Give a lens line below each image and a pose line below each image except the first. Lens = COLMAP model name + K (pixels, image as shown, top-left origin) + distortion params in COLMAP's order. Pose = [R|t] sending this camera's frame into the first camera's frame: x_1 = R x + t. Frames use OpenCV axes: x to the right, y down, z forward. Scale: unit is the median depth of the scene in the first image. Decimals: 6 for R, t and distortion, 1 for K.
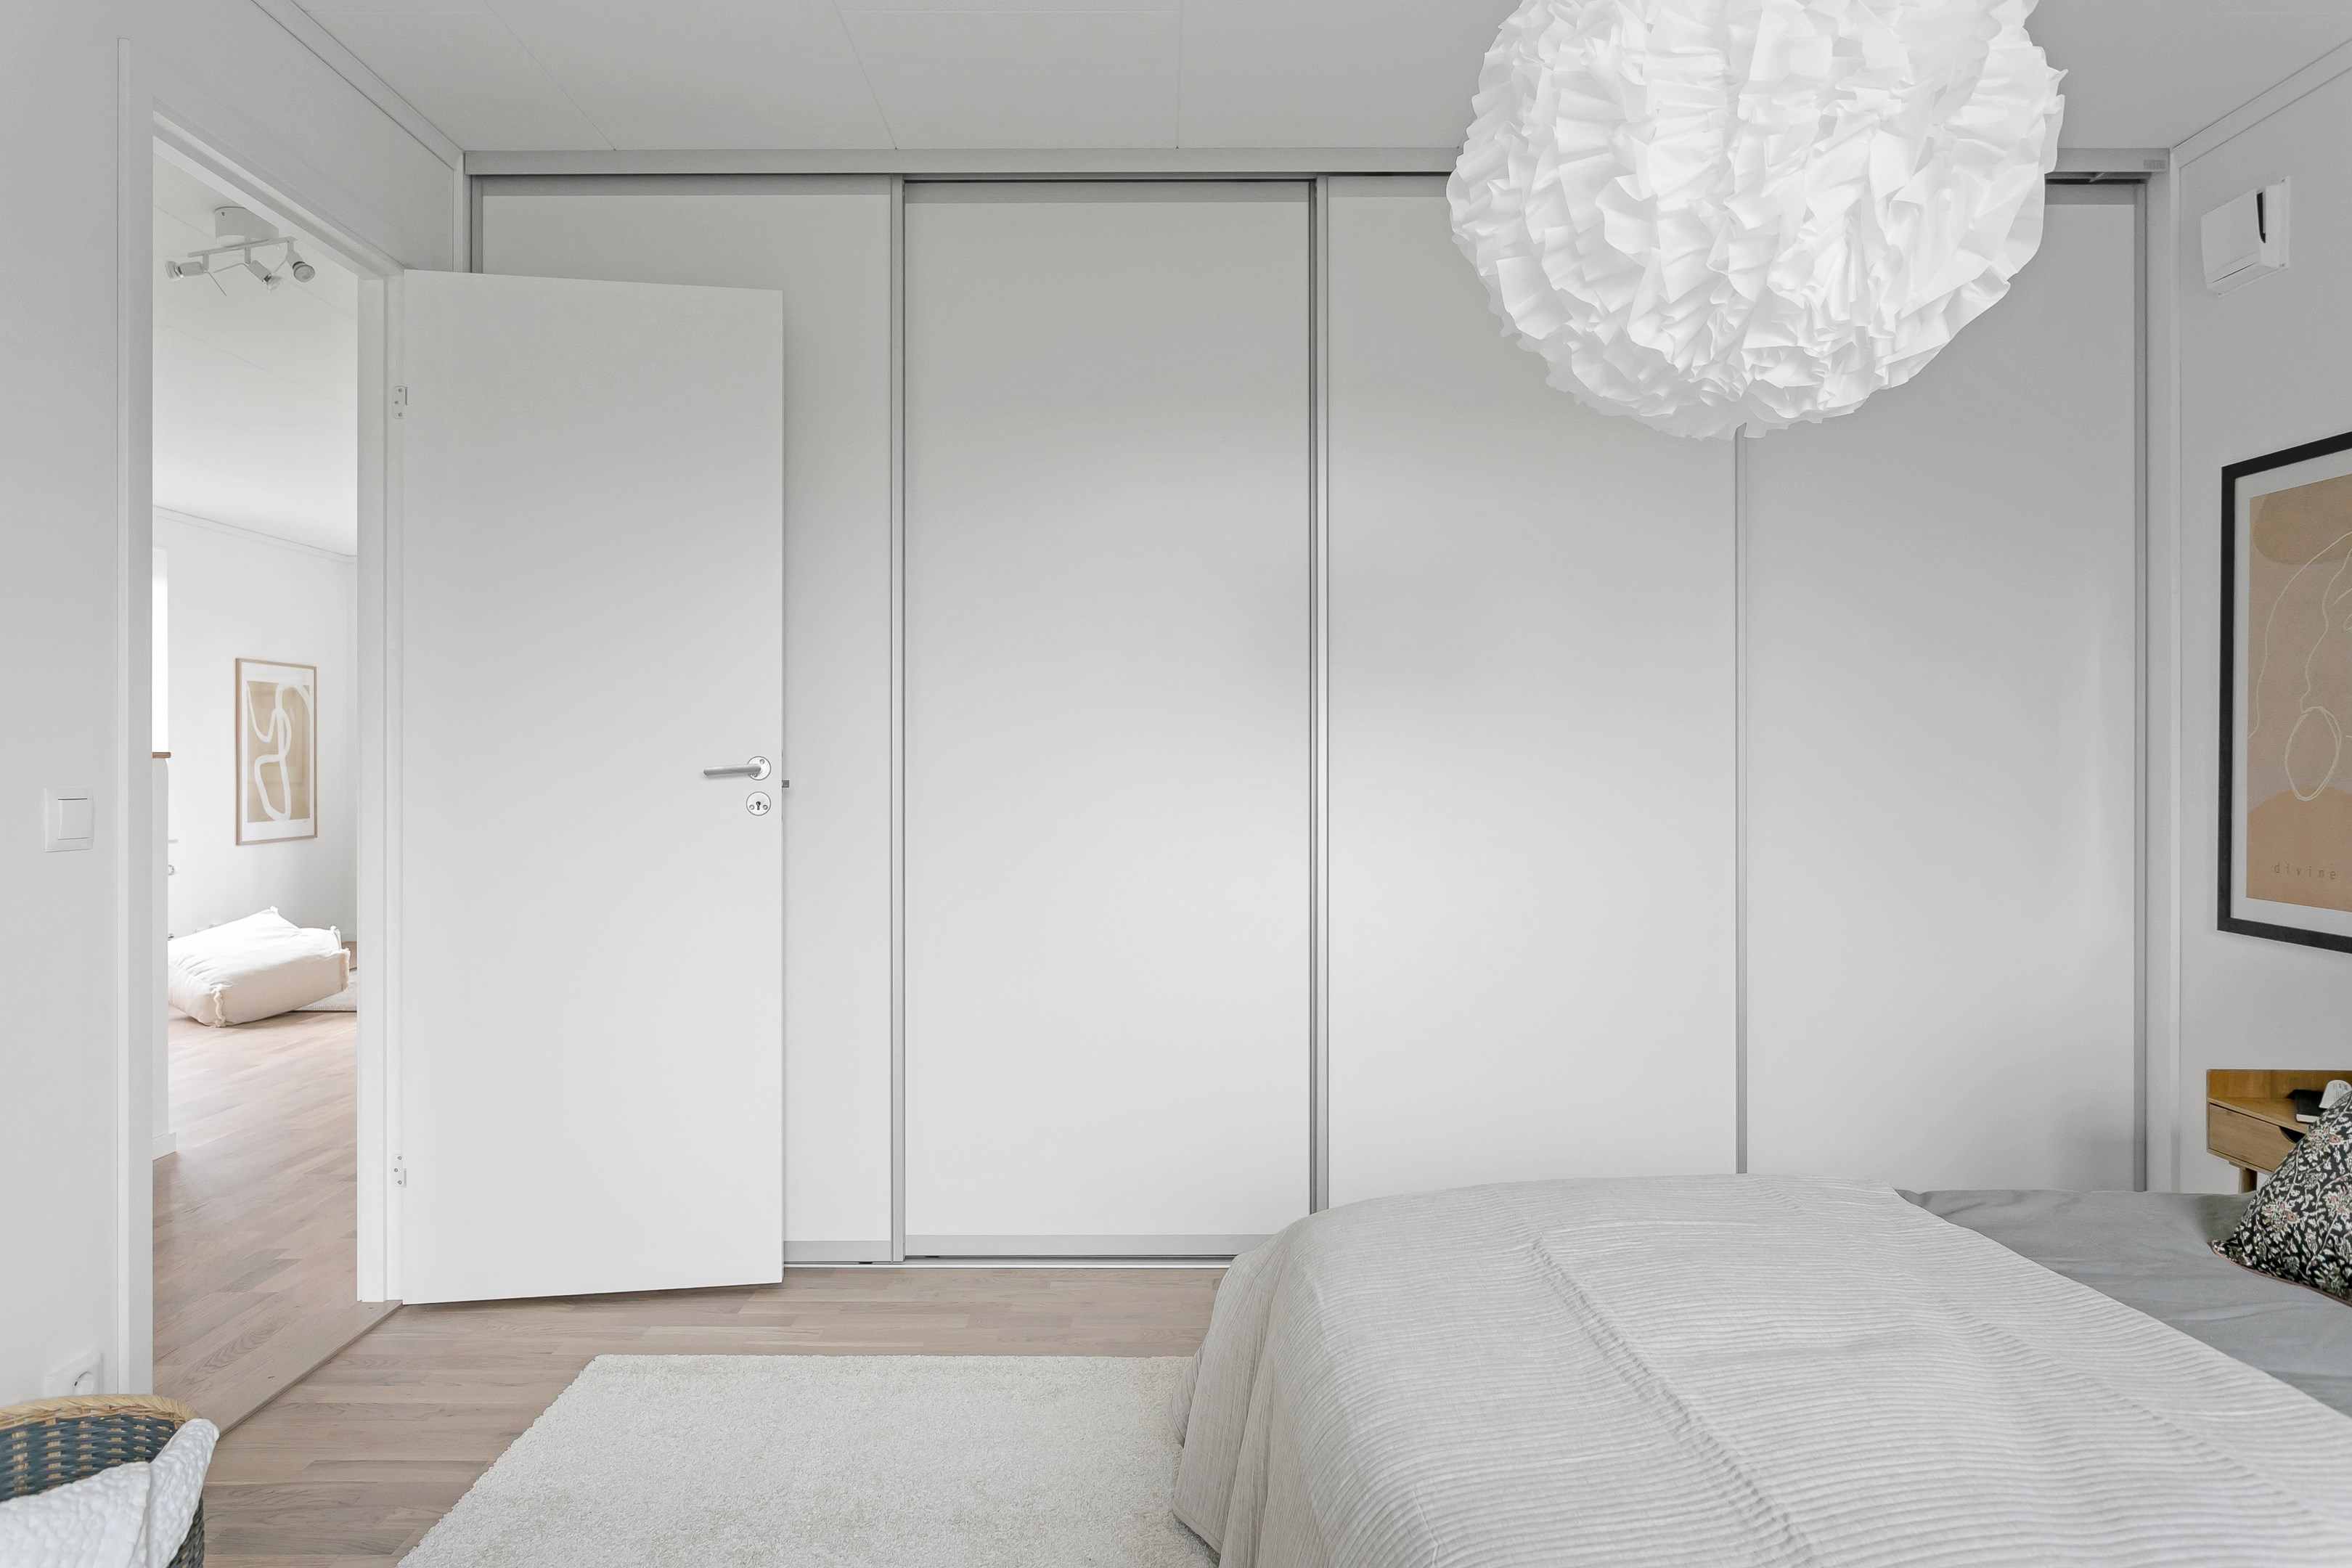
lens RADIAL K [[1328.0, 0, 1095.2], [0, 1328.0, 760.2], [0, 0, 1]] dist [-0.000326, 0.000366]
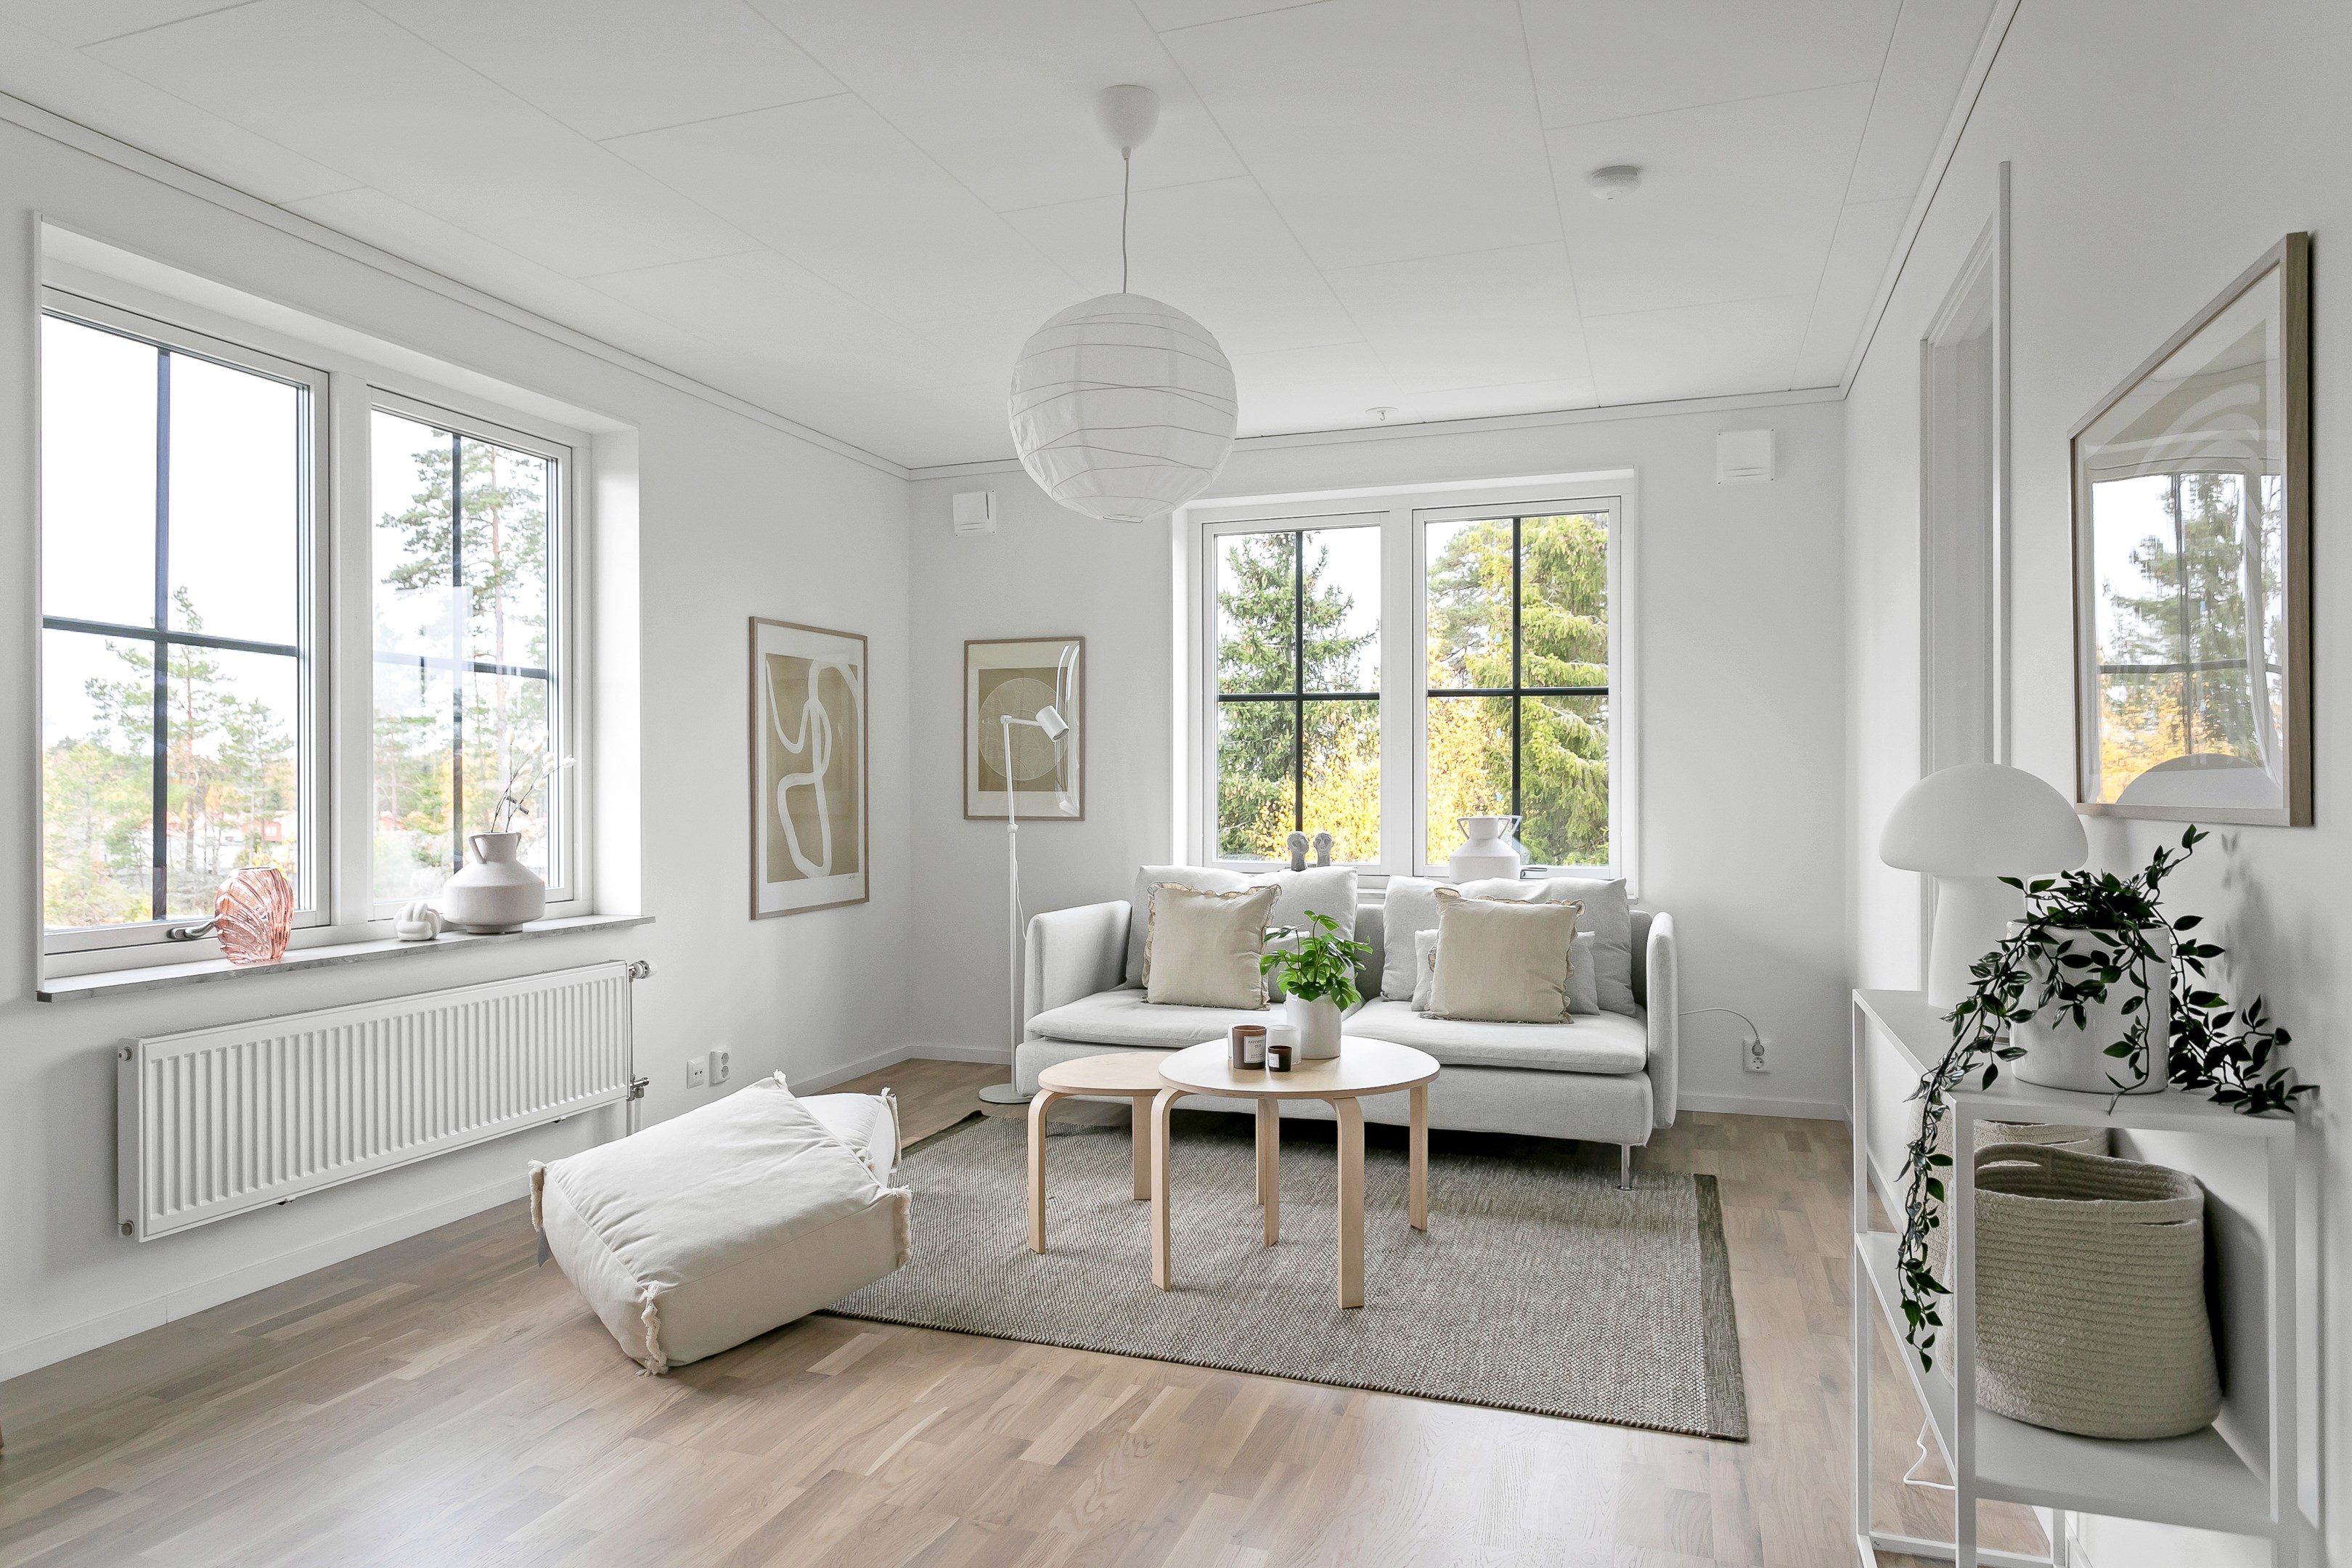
lens RADIAL K [[1419.0, 0, 1164.0], [0, 1419.0, 779.2], [0, 0, 1]] dist [-0.013685, 0.000154]
pose [[0.942884, -0.003578, -0.333103, -0.237960], [0.003425, 0.999994, -0.001048, -0.000074], [0.333104, -0.000153, 0.942890, 0.428176]]
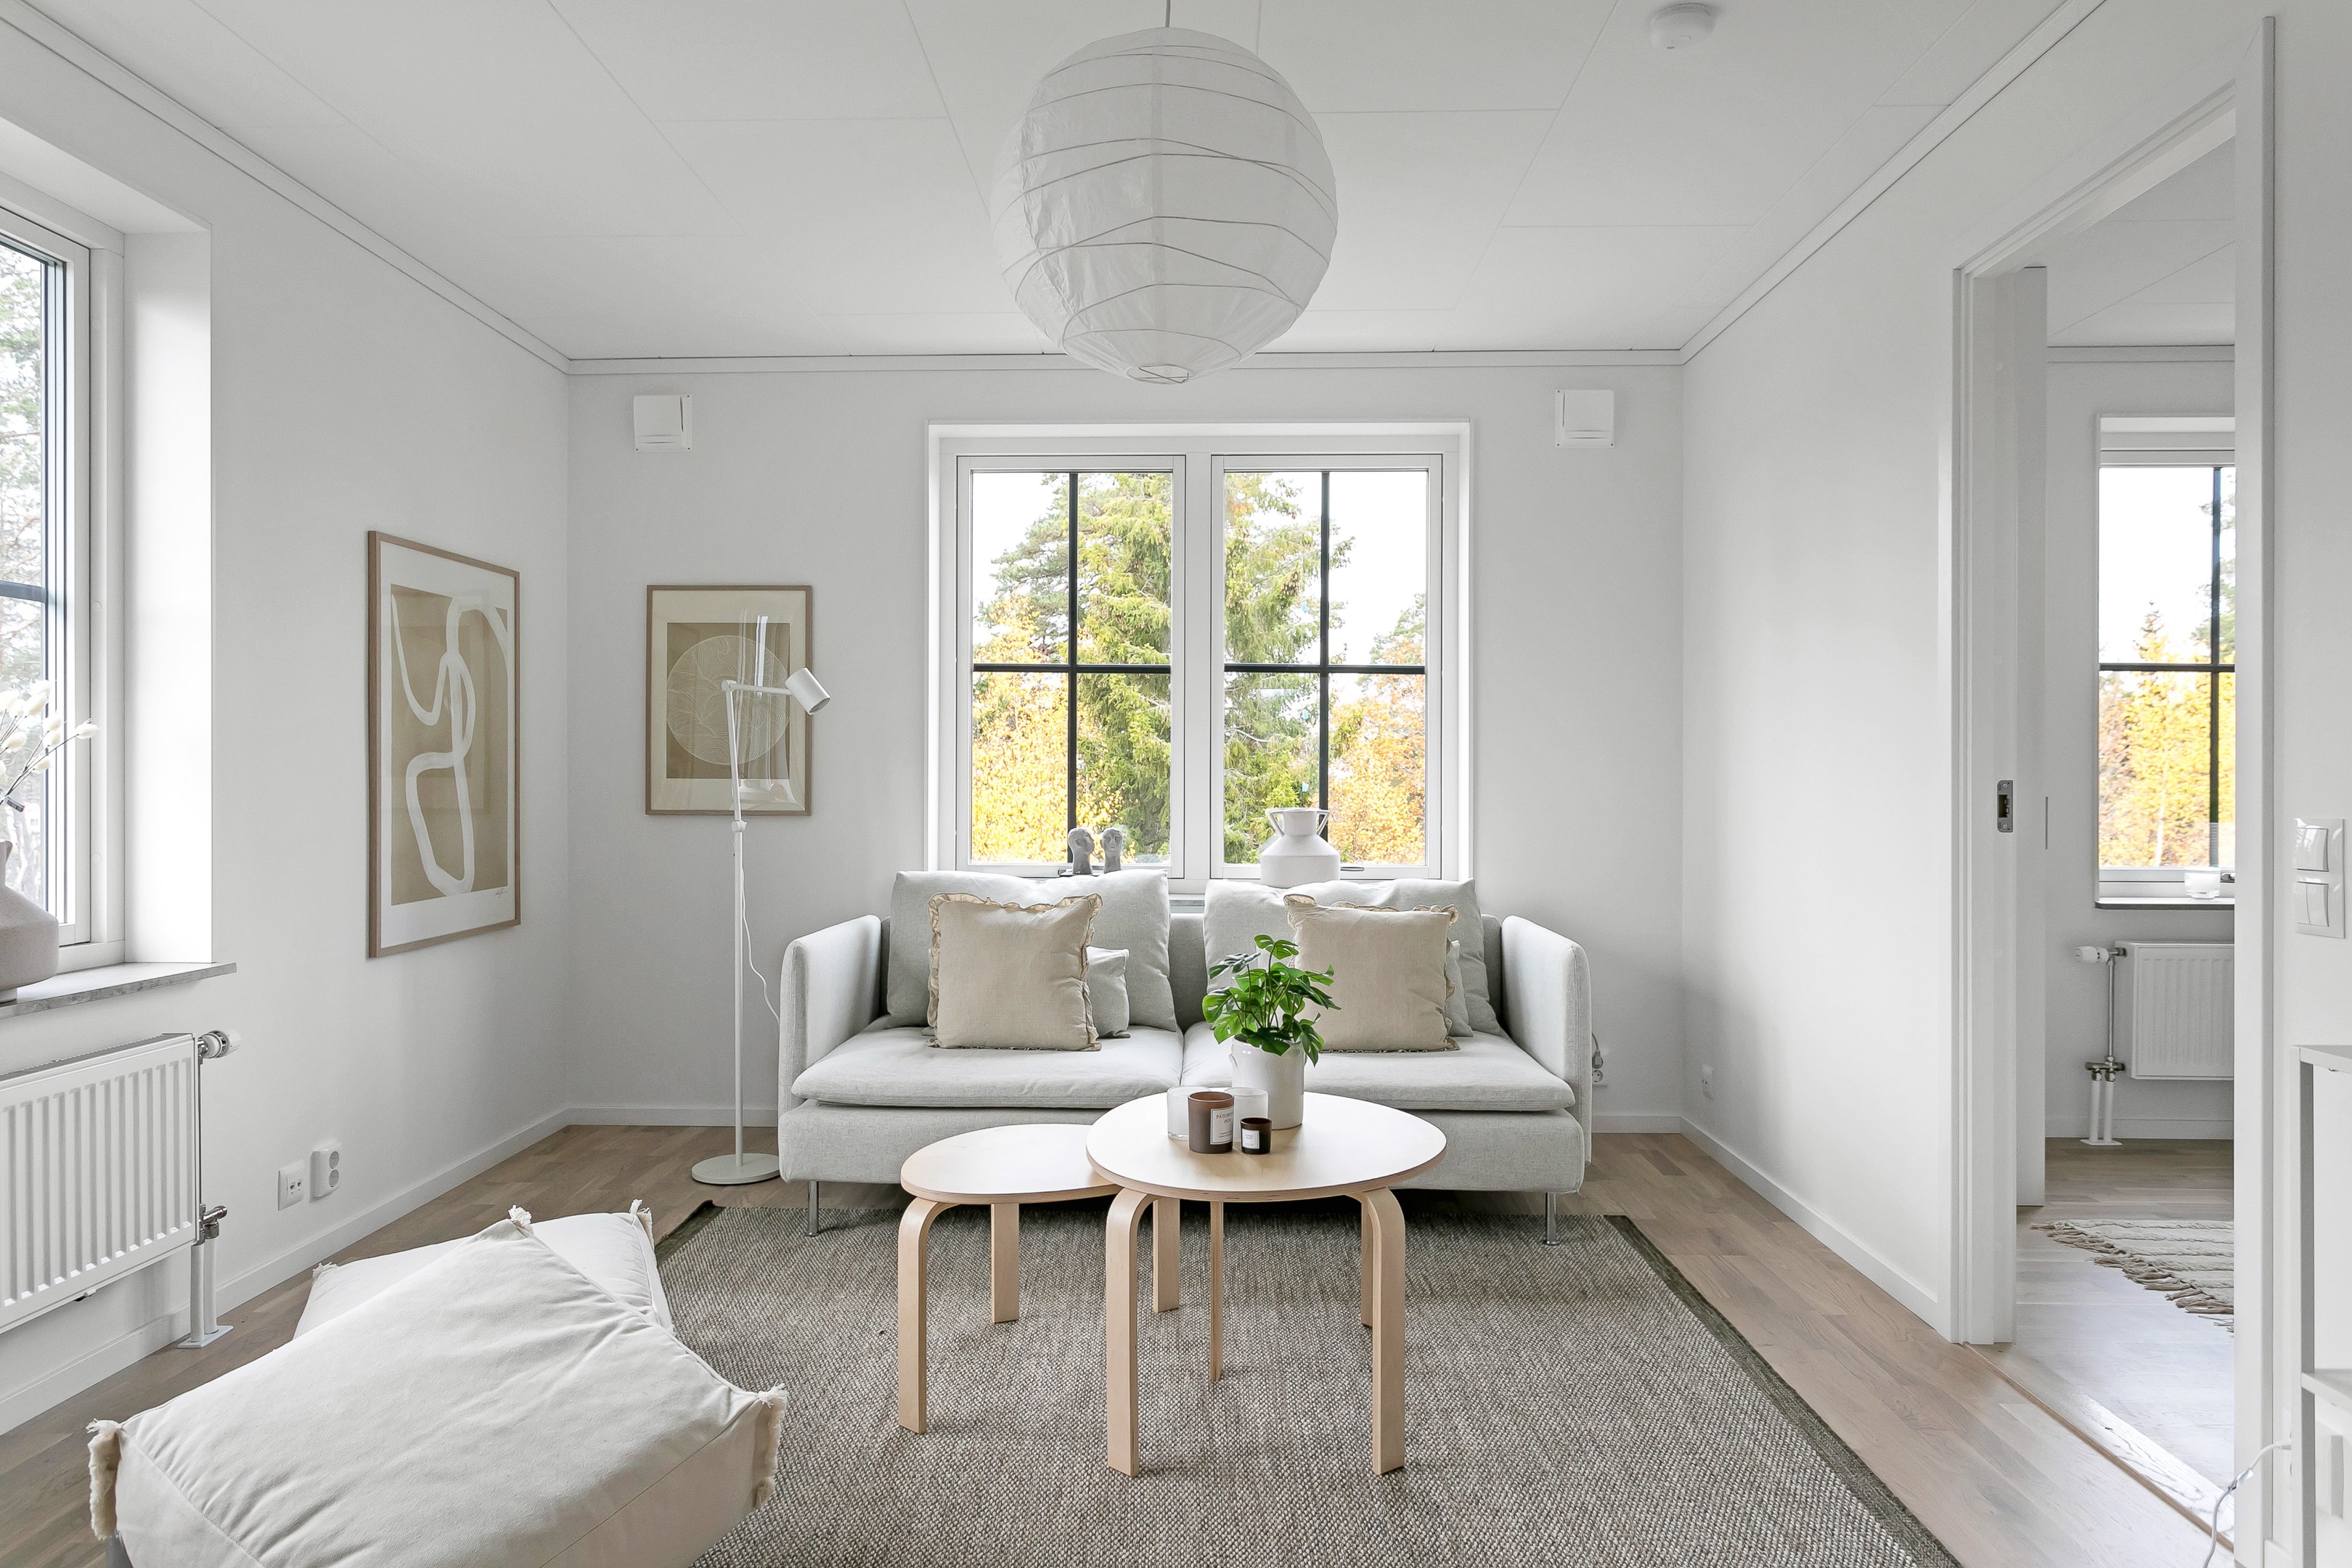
lens RADIAL K [[1436.2, 0, 1176.8], [0, 1436.2, 771.7], [0, 0, 1]] dist [-0.007738, 0.000785]
pose [[0.999645, 0.002298, -0.026546, -0.355600], [-0.002260, 0.999996, 0.001467, 0.001064], [0.026550, -0.001406, 0.999647, 0.516837]]
